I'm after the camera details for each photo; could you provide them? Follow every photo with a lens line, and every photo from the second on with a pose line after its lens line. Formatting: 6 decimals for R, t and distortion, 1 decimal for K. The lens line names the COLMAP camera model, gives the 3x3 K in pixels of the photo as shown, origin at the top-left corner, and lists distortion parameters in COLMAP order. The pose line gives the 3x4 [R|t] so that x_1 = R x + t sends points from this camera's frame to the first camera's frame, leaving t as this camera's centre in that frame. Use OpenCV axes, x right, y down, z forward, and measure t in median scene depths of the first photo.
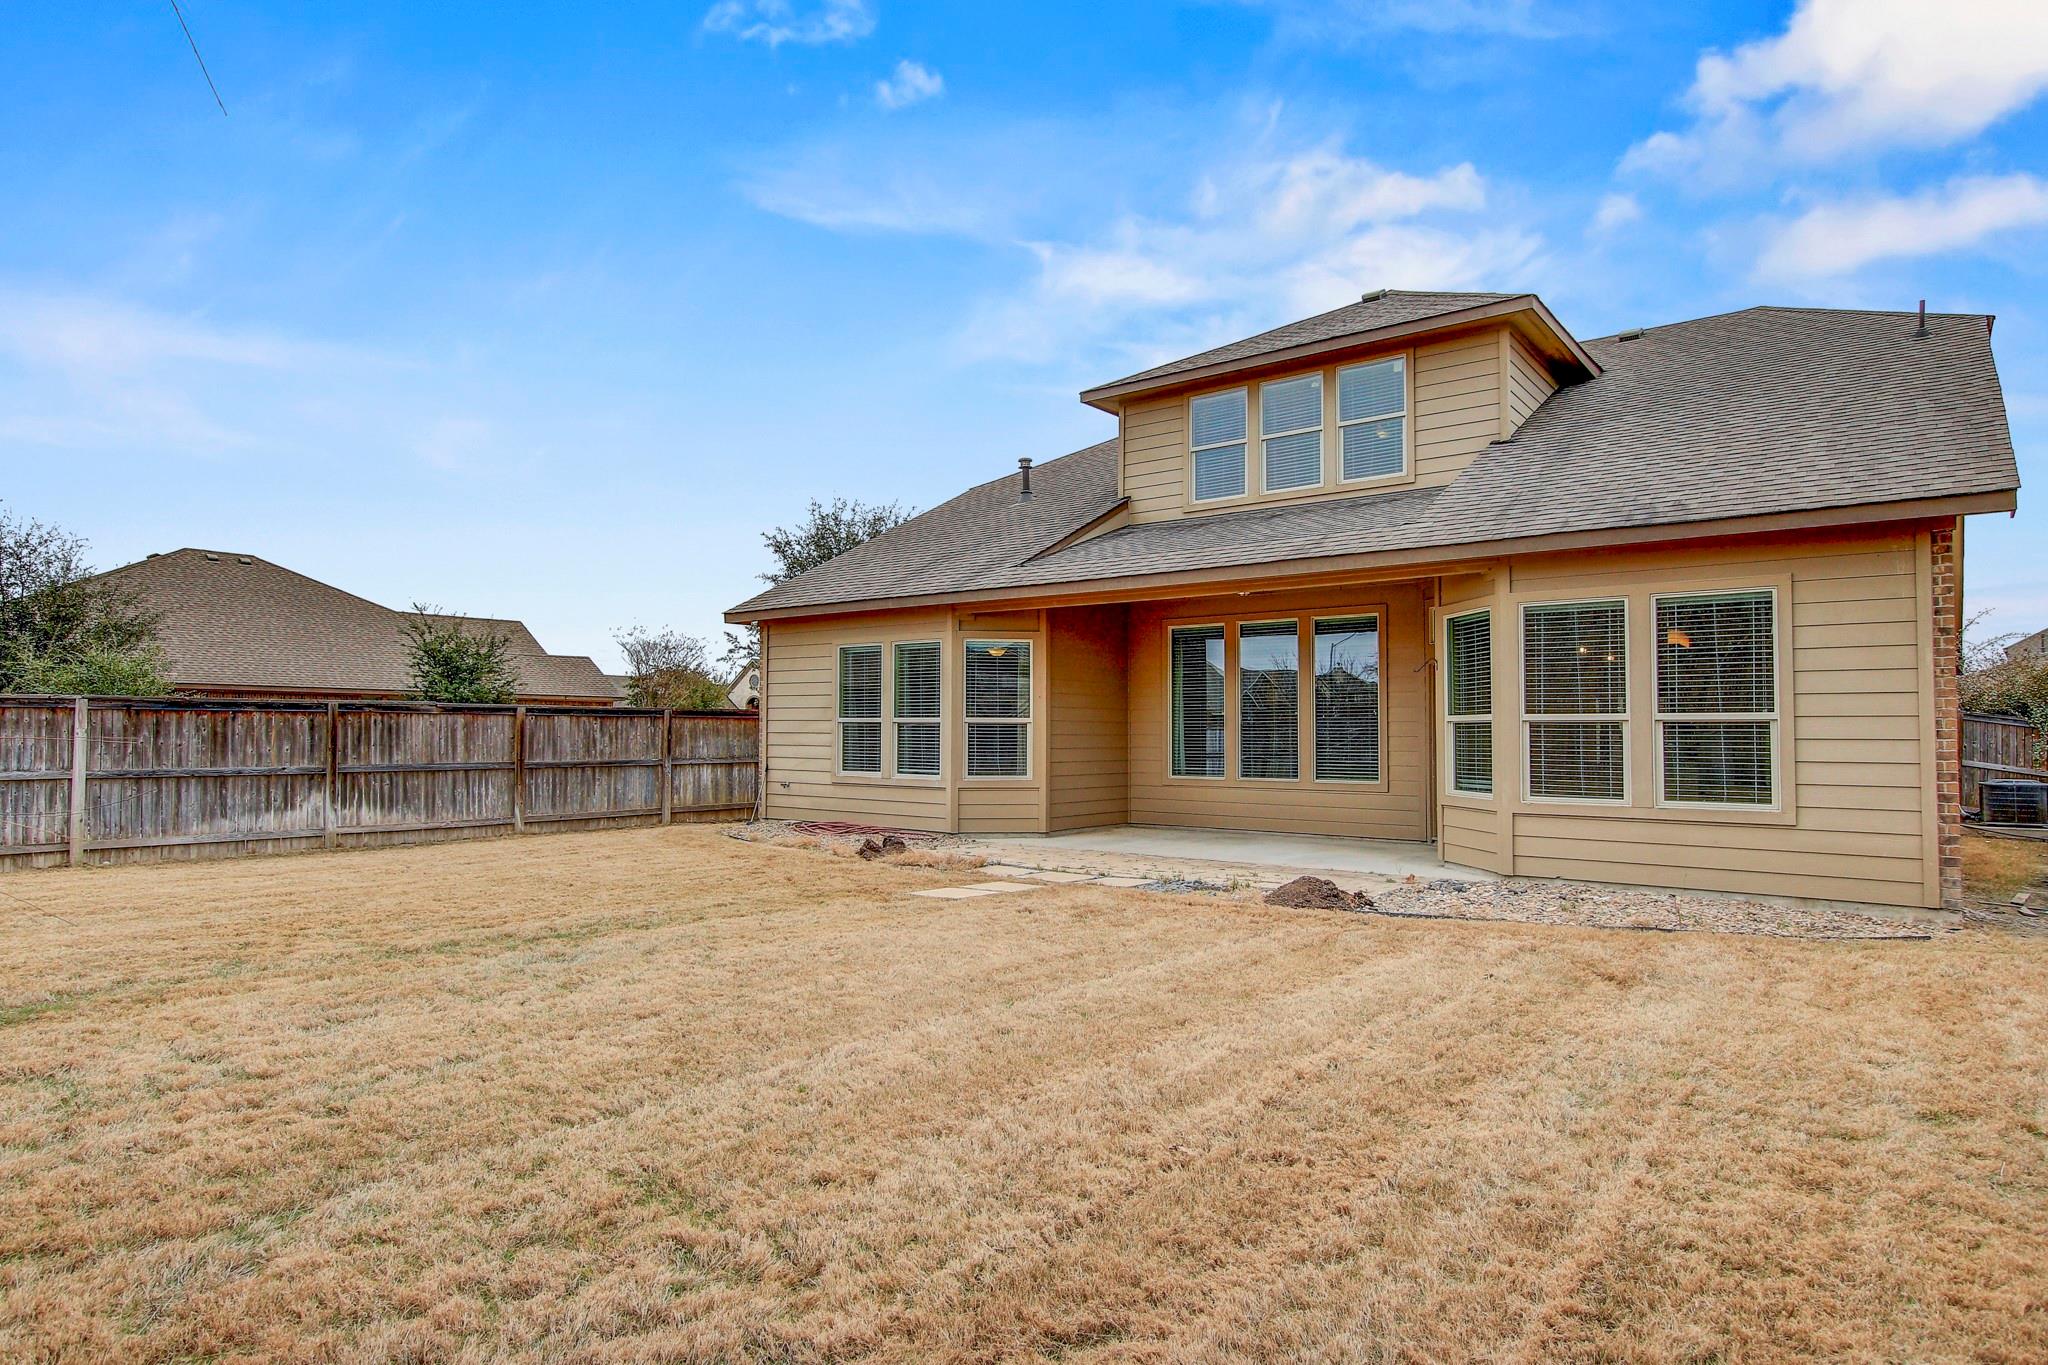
lens RADIAL K [[1142.4, 0, 1025.1], [0, 1142.4, 676.1], [0, 0, 1]] dist [-0.006730, 0.001344]
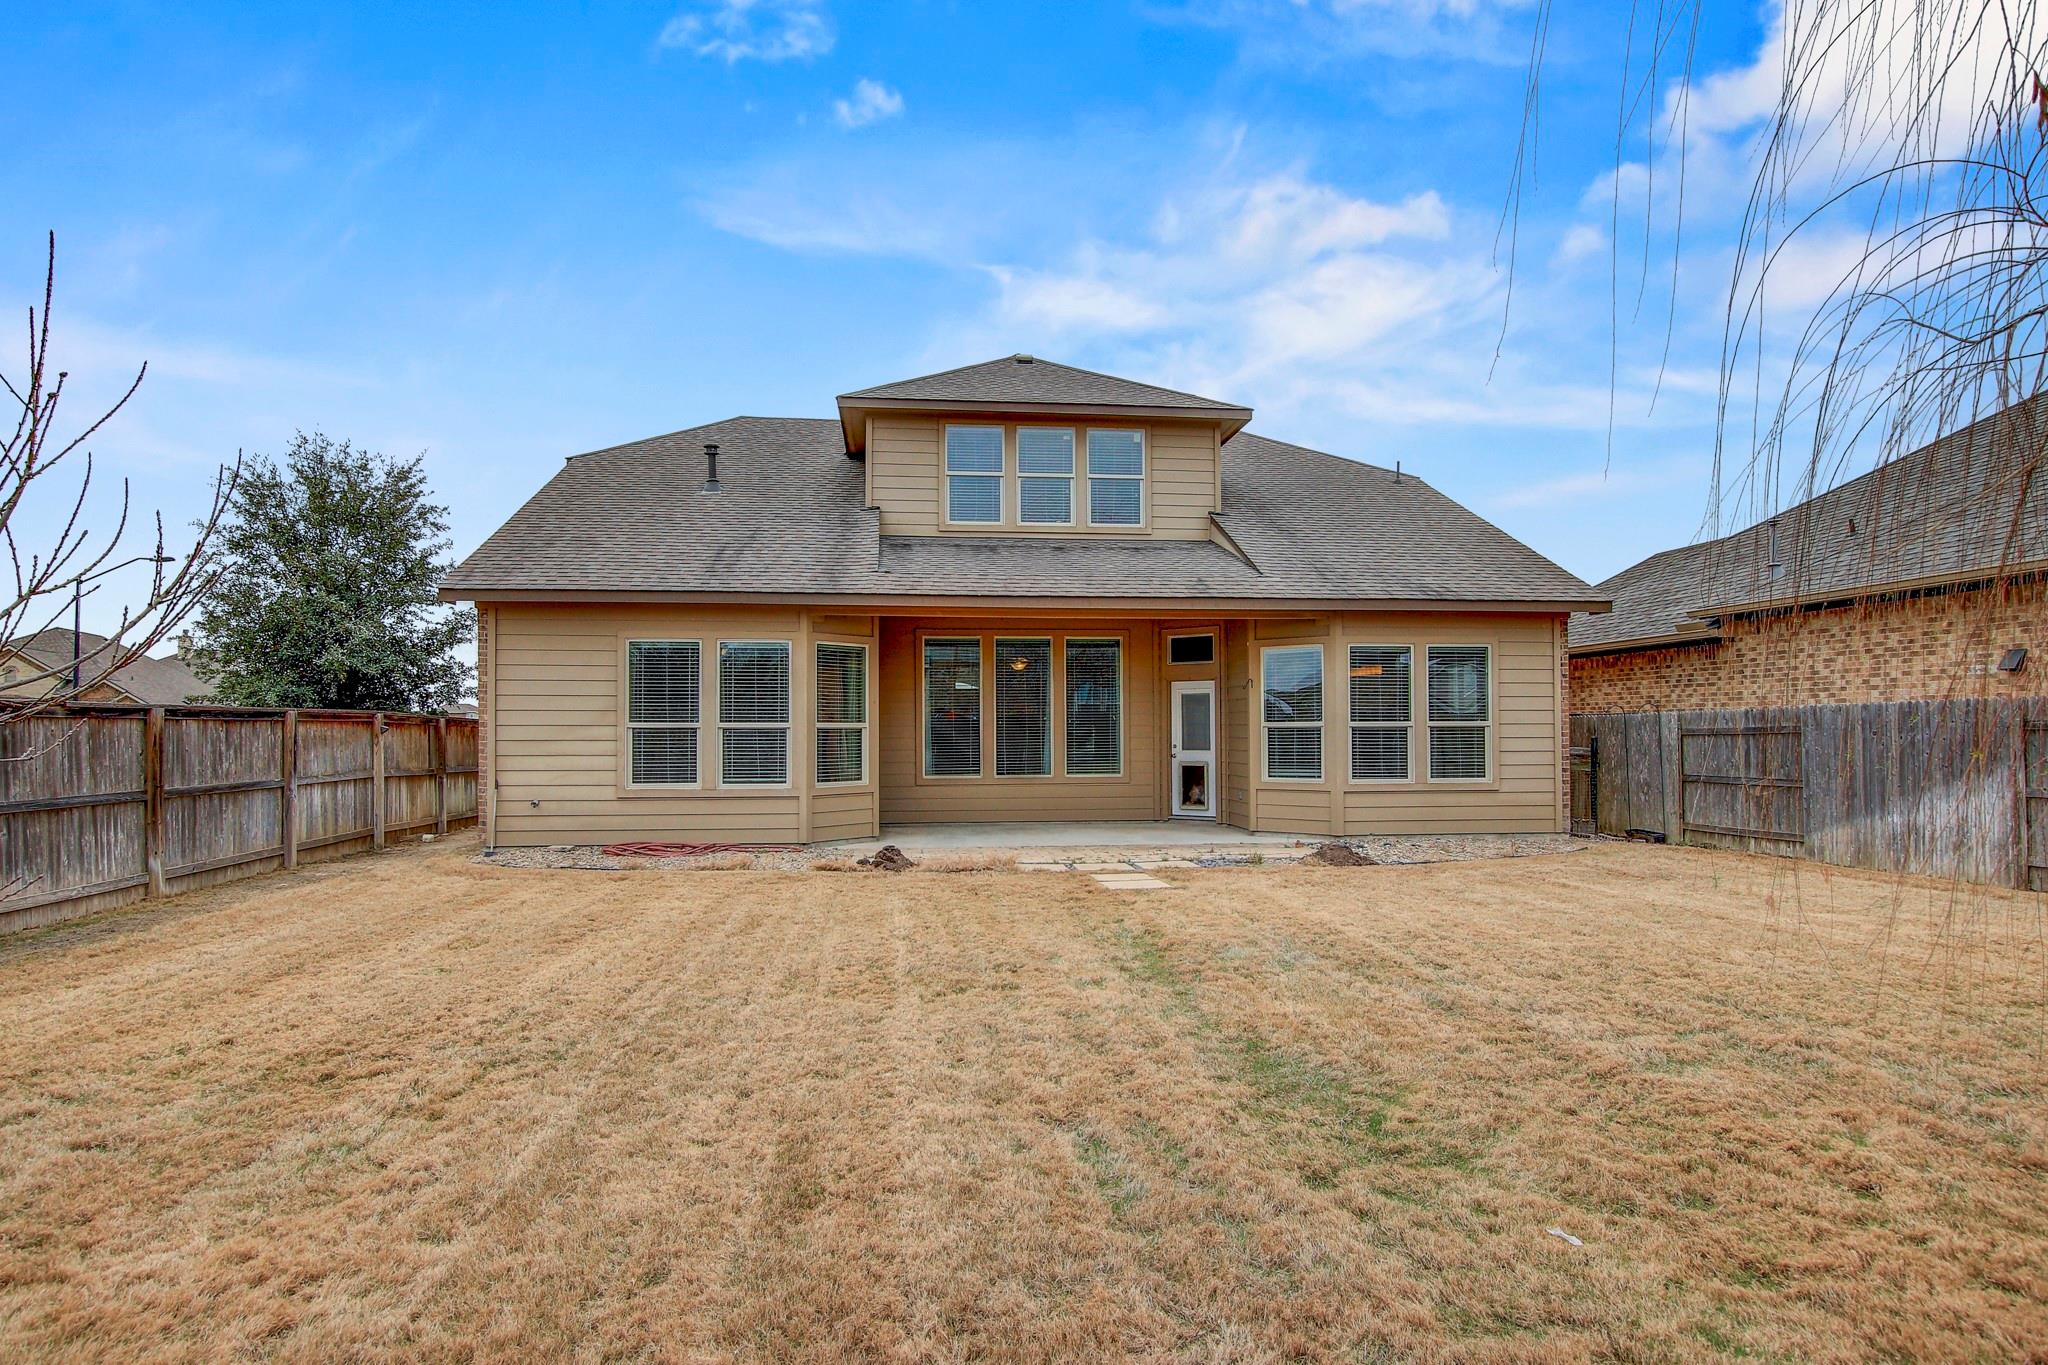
lens RADIAL K [[1142.4, 0, 1025.6], [0, 1142.4, 702.7], [0, 0, 1]] dist [-0.006730, 0.001344]
pose [[0.708788, 0.010591, 0.705342, -0.583246], [-0.028645, 0.999495, 0.013776, 0.000992], [-0.704840, -0.029969, 0.708733, 0.186377]]
